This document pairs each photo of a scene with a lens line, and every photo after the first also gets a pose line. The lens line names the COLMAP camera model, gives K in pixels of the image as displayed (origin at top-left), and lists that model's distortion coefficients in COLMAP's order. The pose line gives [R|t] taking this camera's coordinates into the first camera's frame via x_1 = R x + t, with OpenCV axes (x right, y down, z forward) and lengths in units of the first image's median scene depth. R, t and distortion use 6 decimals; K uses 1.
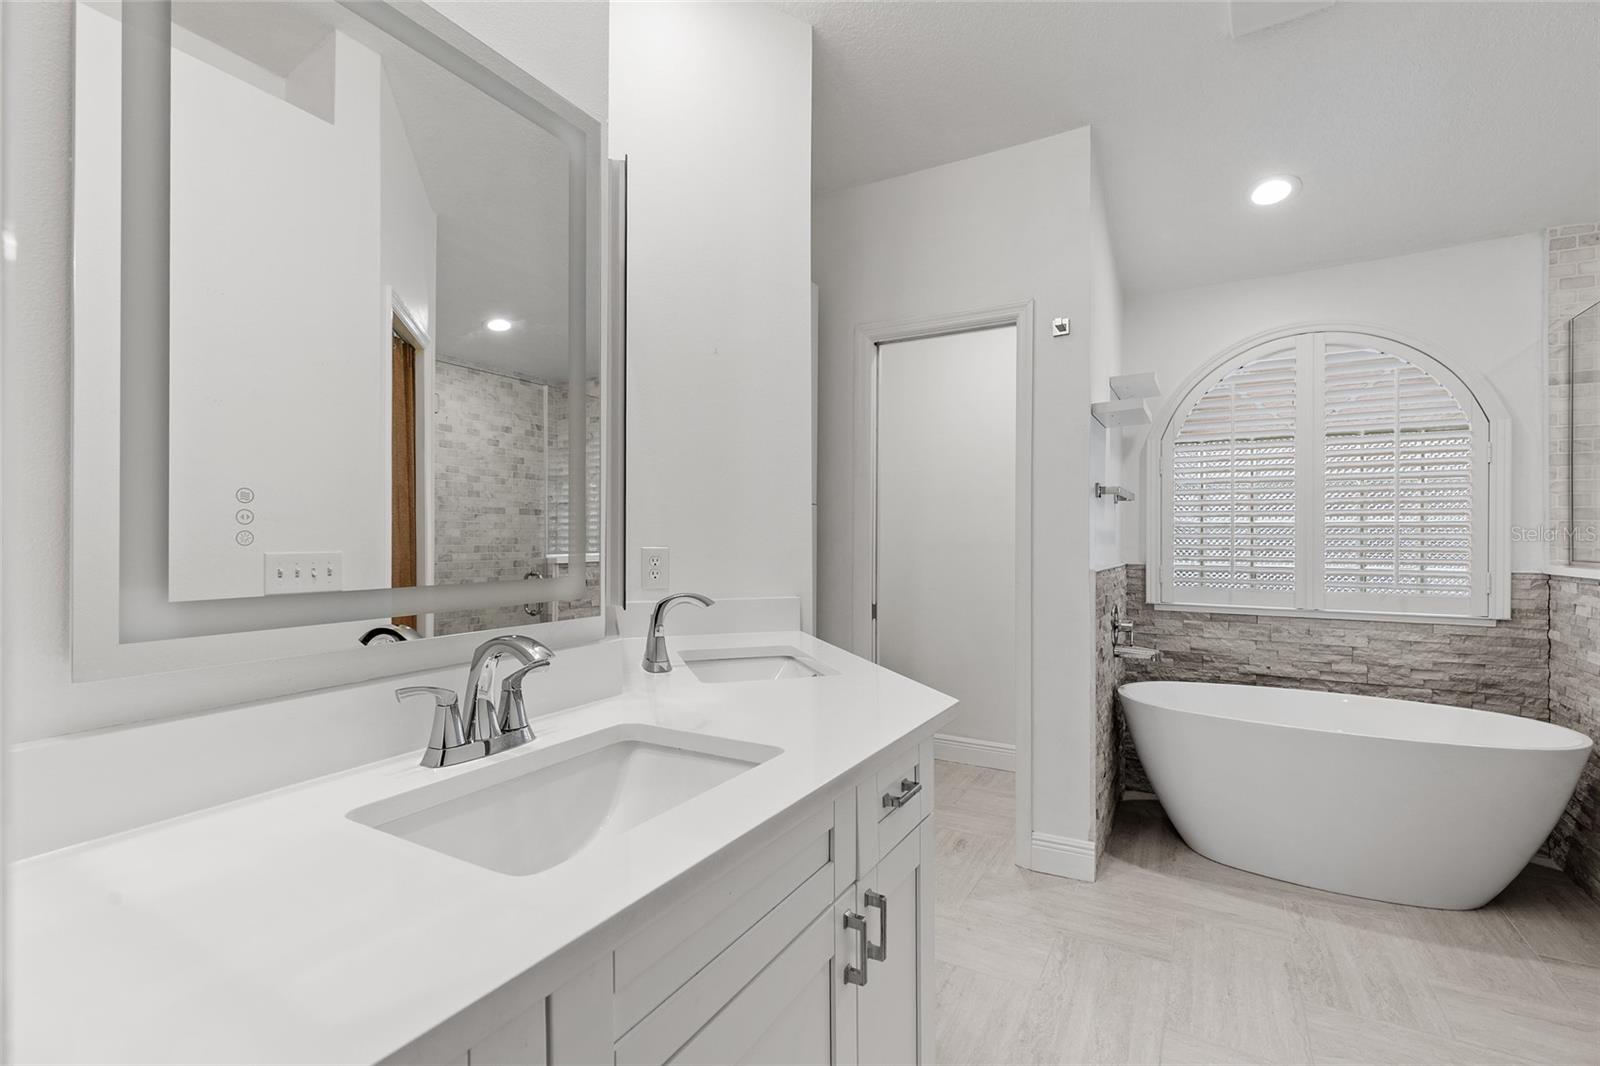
lens RADIAL K [[722.8, 0, 806.7], [0, 722.8, 533.7], [0, 0, 1]] dist [0.001202, 0.001254]
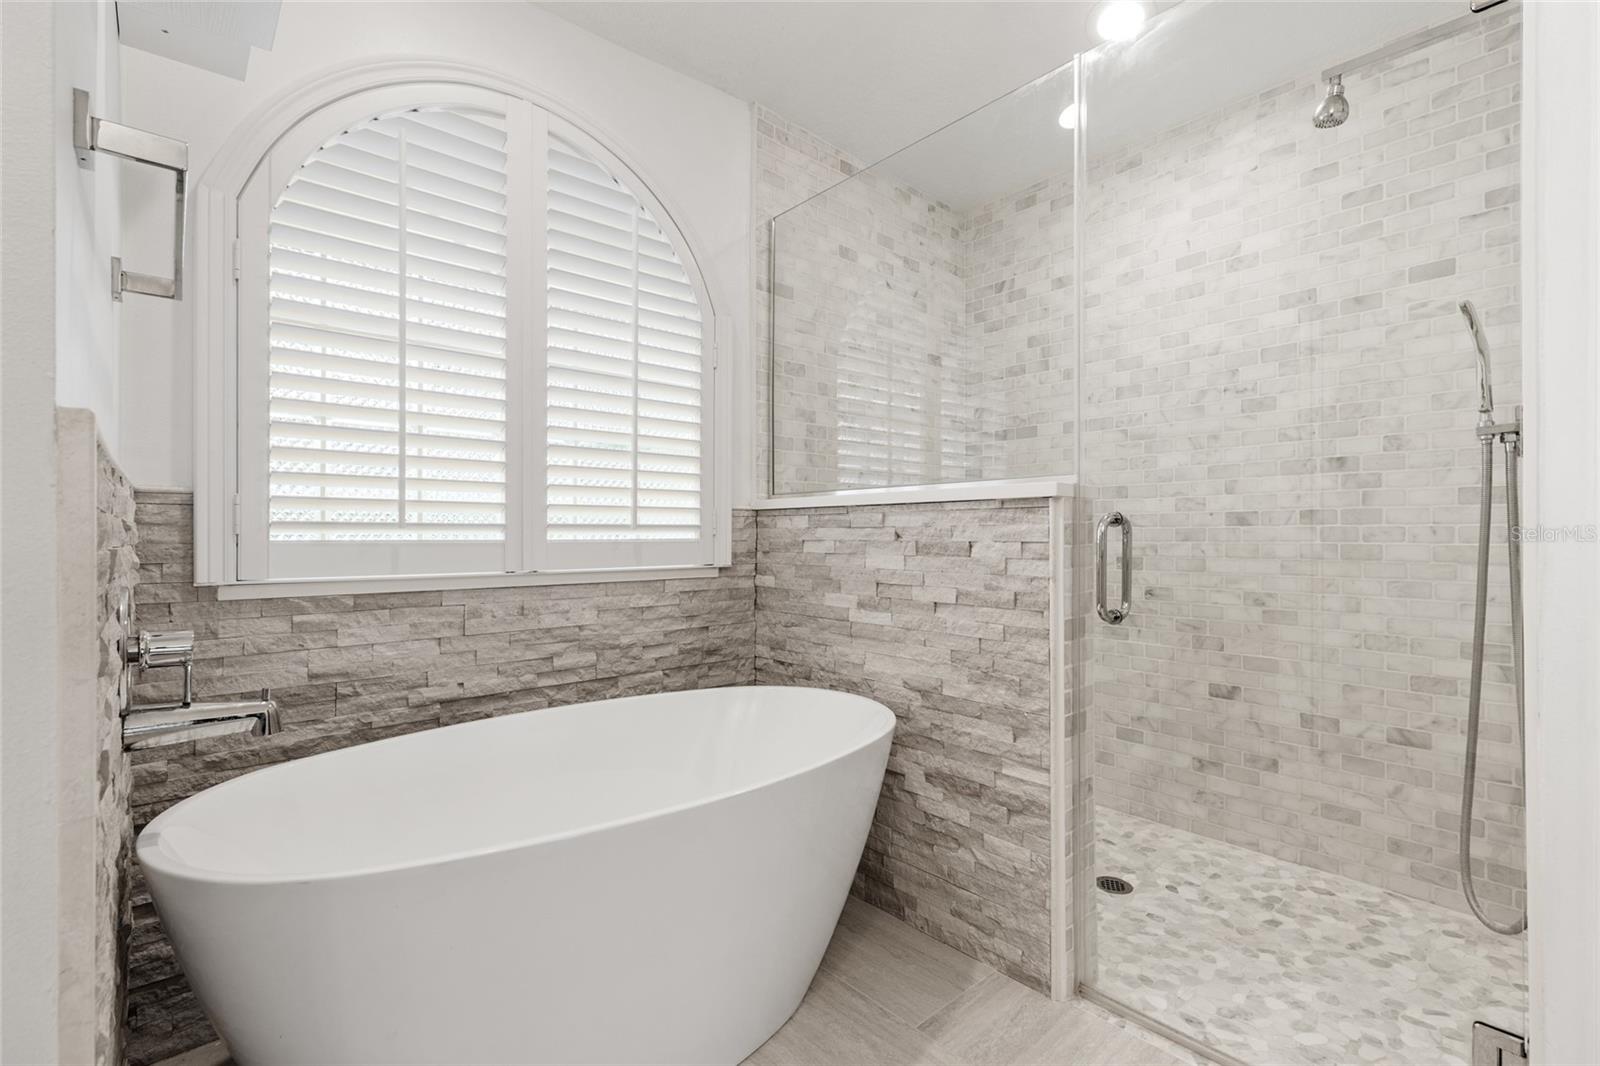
lens RADIAL K [[722.8, 0, 810.2], [0, 722.8, 528.4], [0, 0, 1]] dist [0.001202, 0.001254]
pose [[0.324842, 0.001721, 0.945767, 0.223365], [-0.003043, 0.999995, -0.000774, 0.071914], [-0.945763, -0.002627, 0.324846, 0.614431]]
